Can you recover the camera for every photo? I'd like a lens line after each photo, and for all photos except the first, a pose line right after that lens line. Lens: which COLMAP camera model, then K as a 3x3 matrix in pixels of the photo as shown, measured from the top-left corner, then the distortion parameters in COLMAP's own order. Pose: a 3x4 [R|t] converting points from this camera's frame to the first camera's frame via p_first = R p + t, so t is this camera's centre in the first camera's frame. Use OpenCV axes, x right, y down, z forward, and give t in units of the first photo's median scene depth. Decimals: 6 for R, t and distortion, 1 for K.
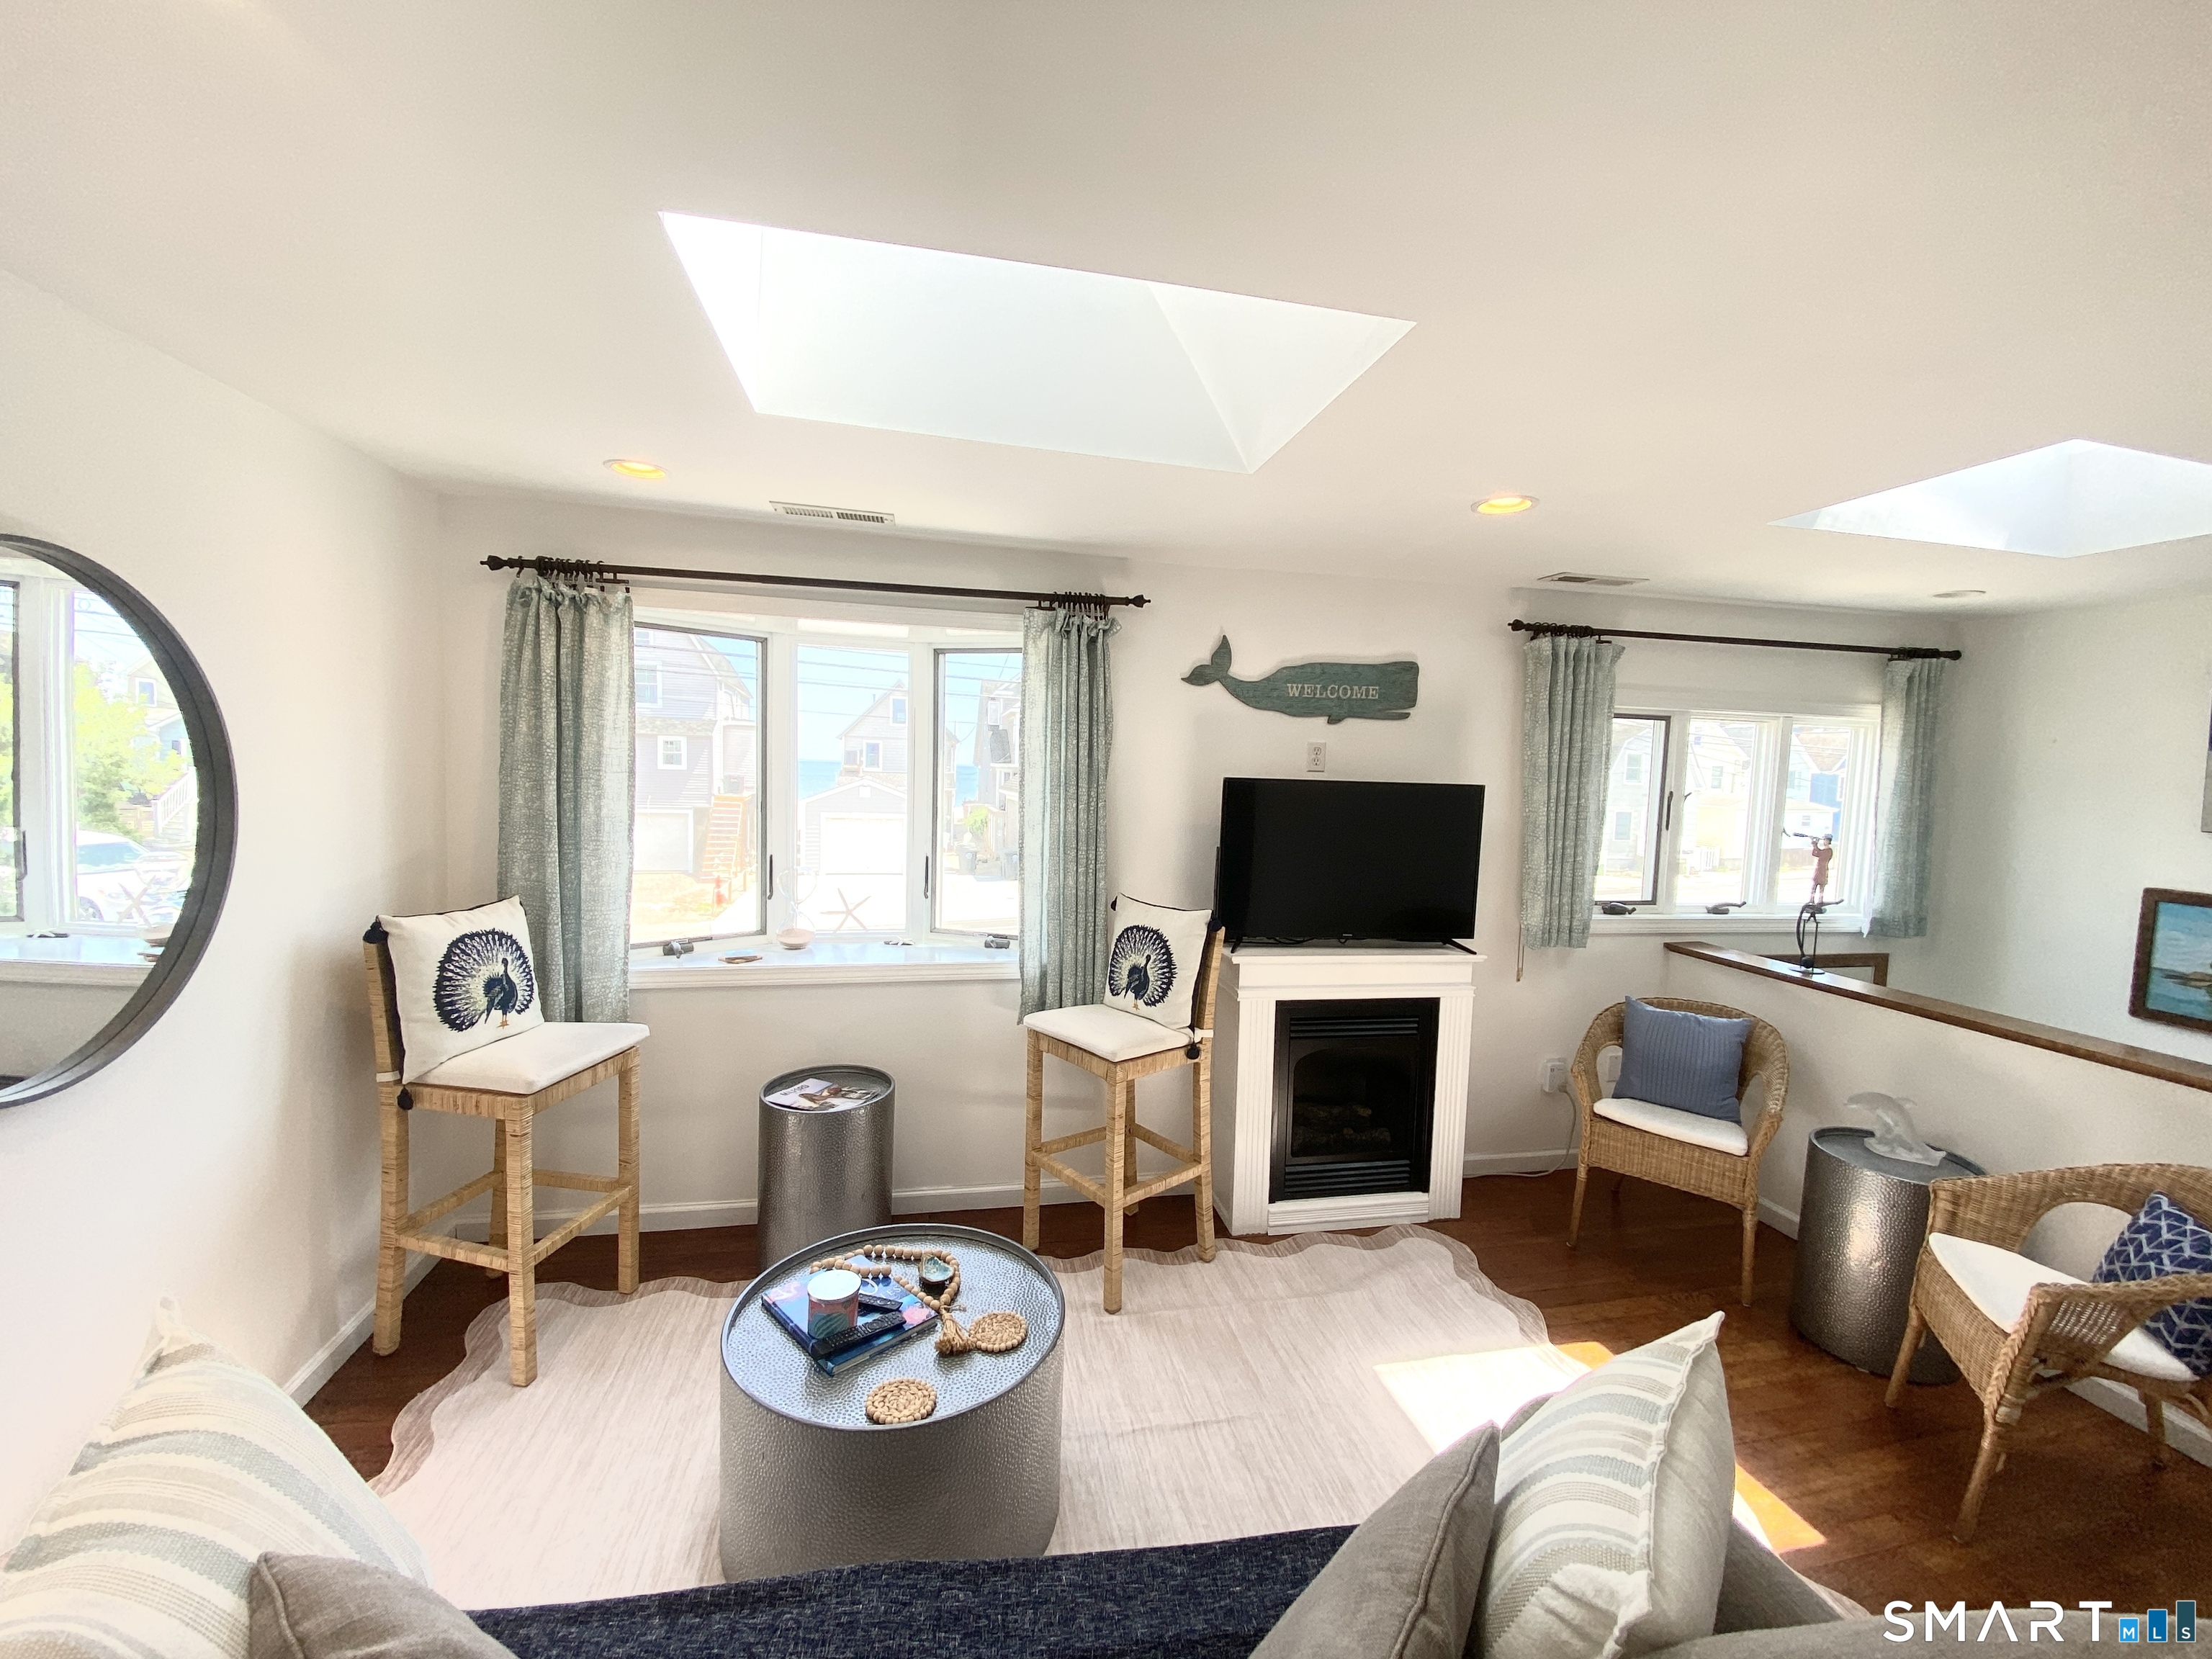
lens RADIAL K [[889.9, 0, 1100.7], [0, 889.9, 838.7], [0, 0, 1]] dist [0.053785, -0.040387]
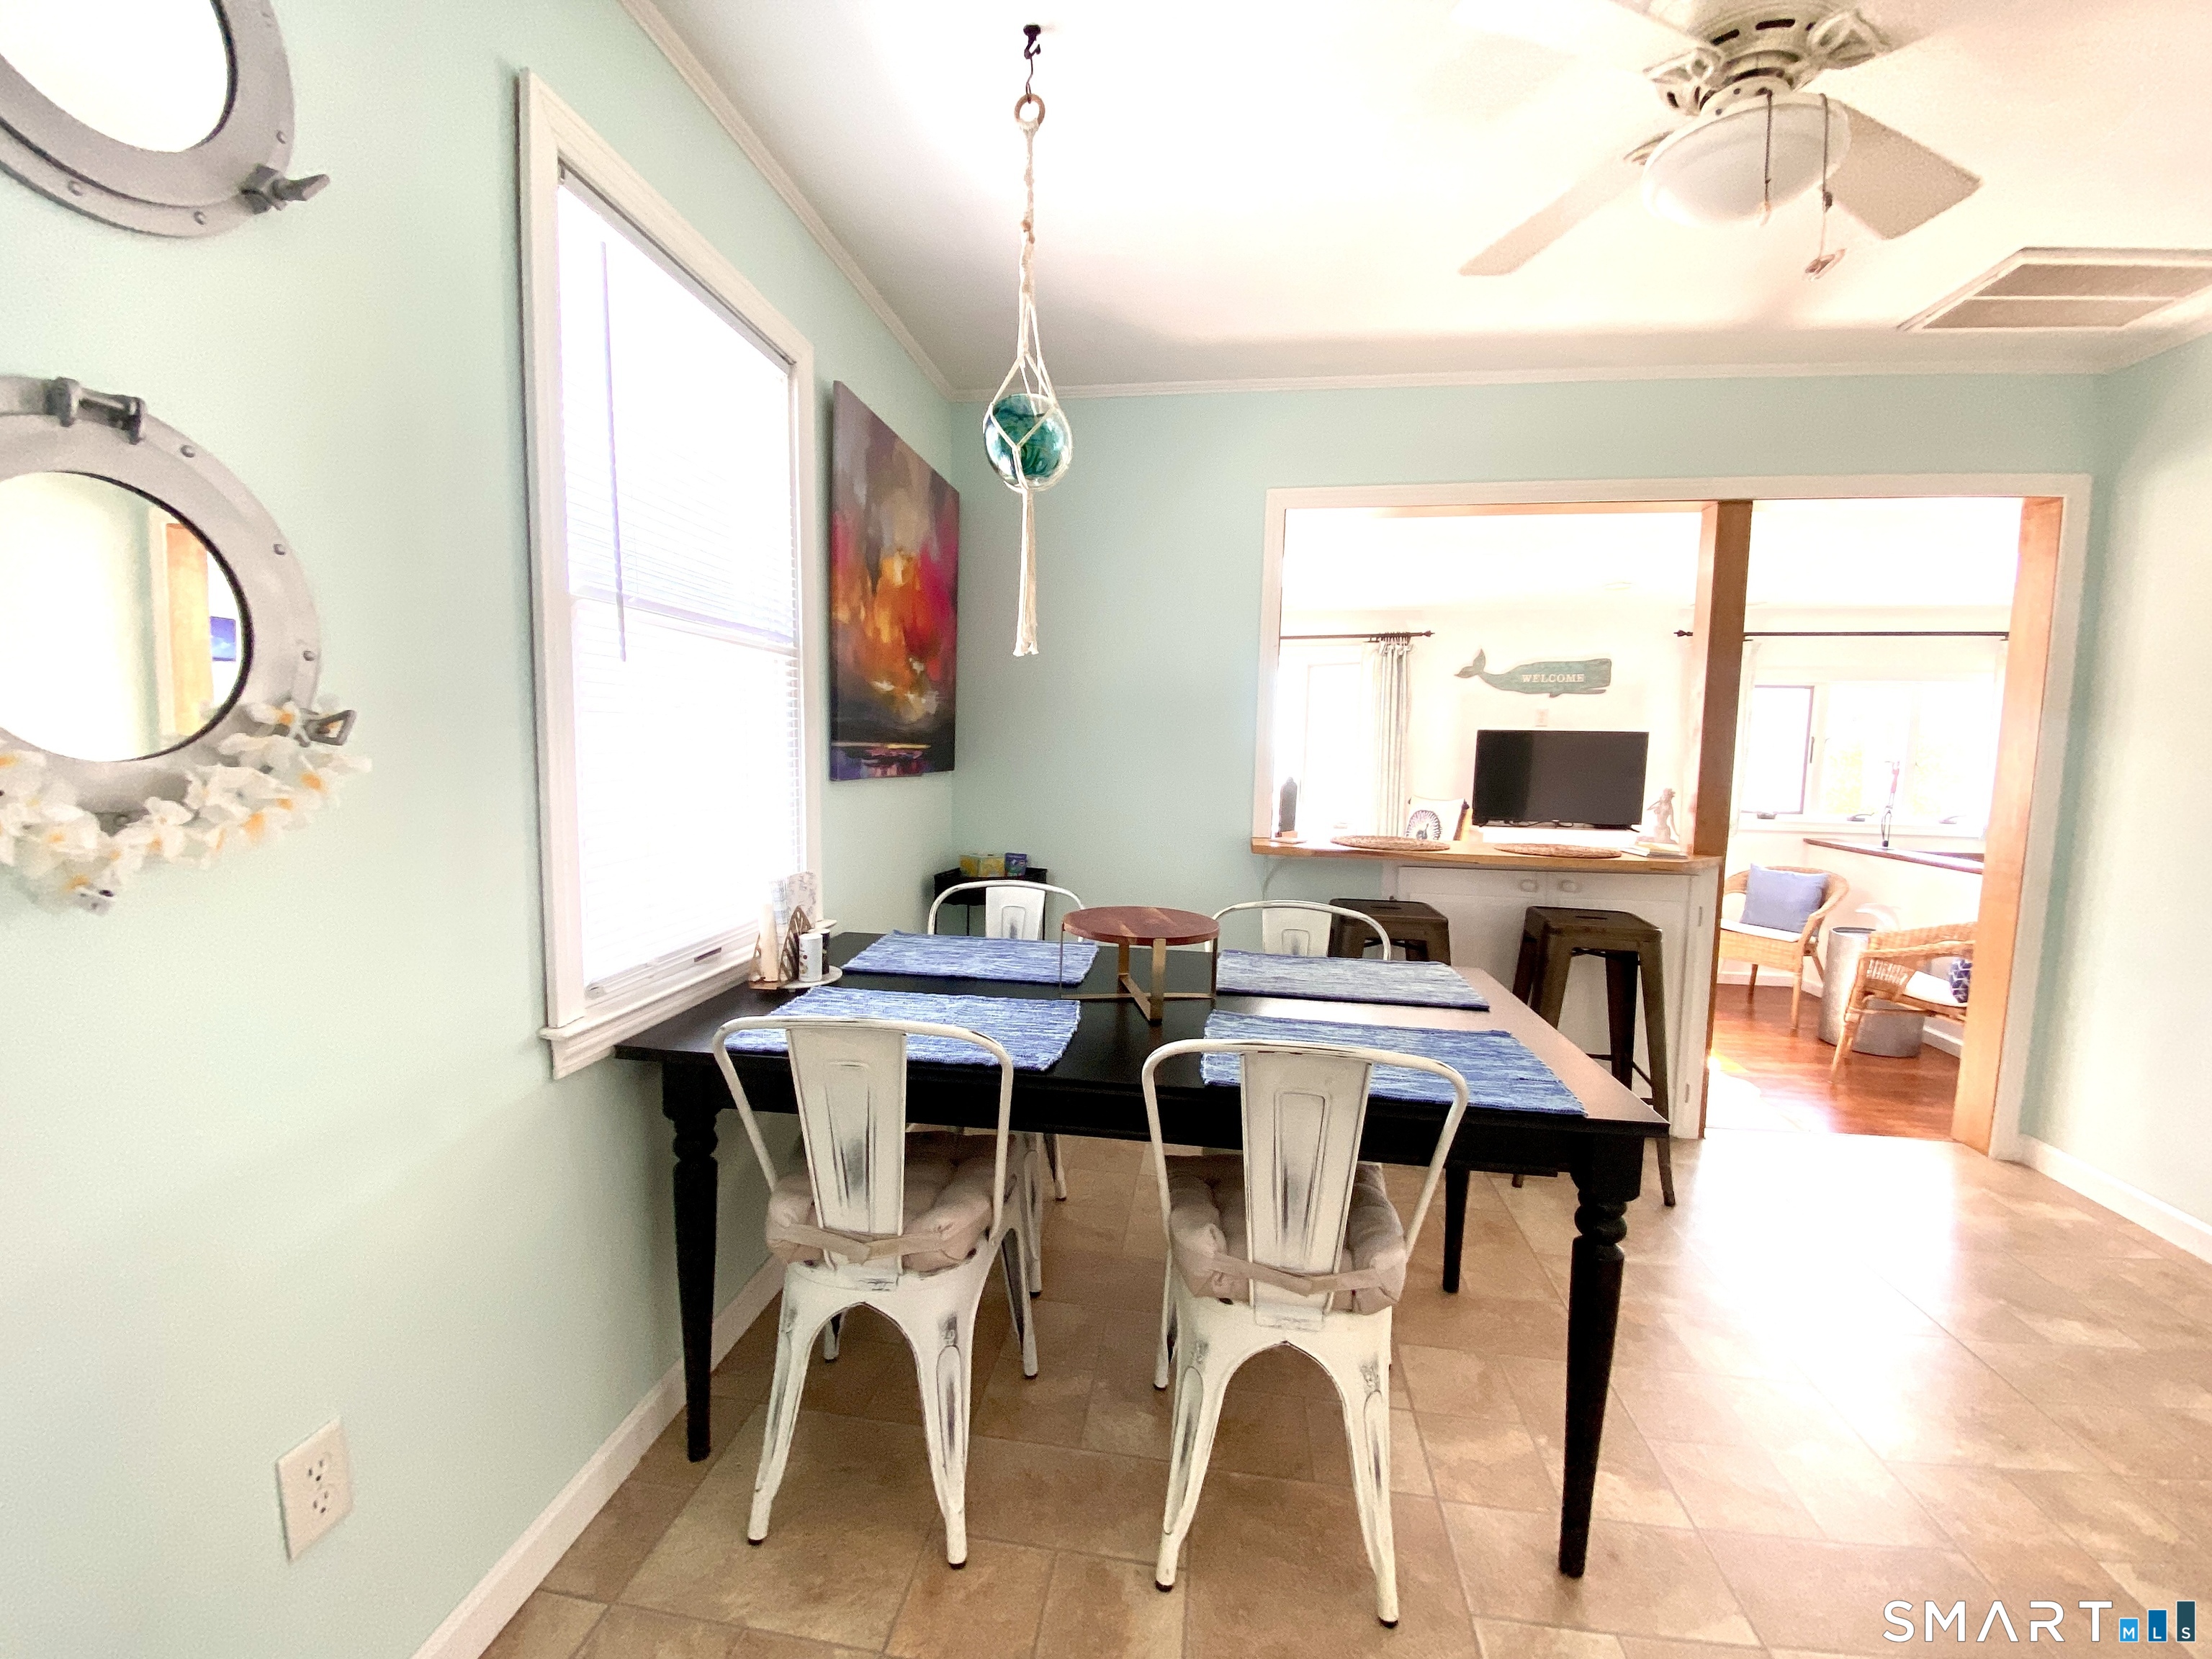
lens RADIAL K [[888.9, 0, 1095.6], [0, 888.9, 836.4], [0, 0, 1]] dist [0.028609, -0.023150]
pose [[0.940431, 0.020689, -0.339356, 0.032061], [-0.016534, 0.999749, 0.015129, 0.133258], [0.339583, -0.008617, 0.940536, -0.965359]]
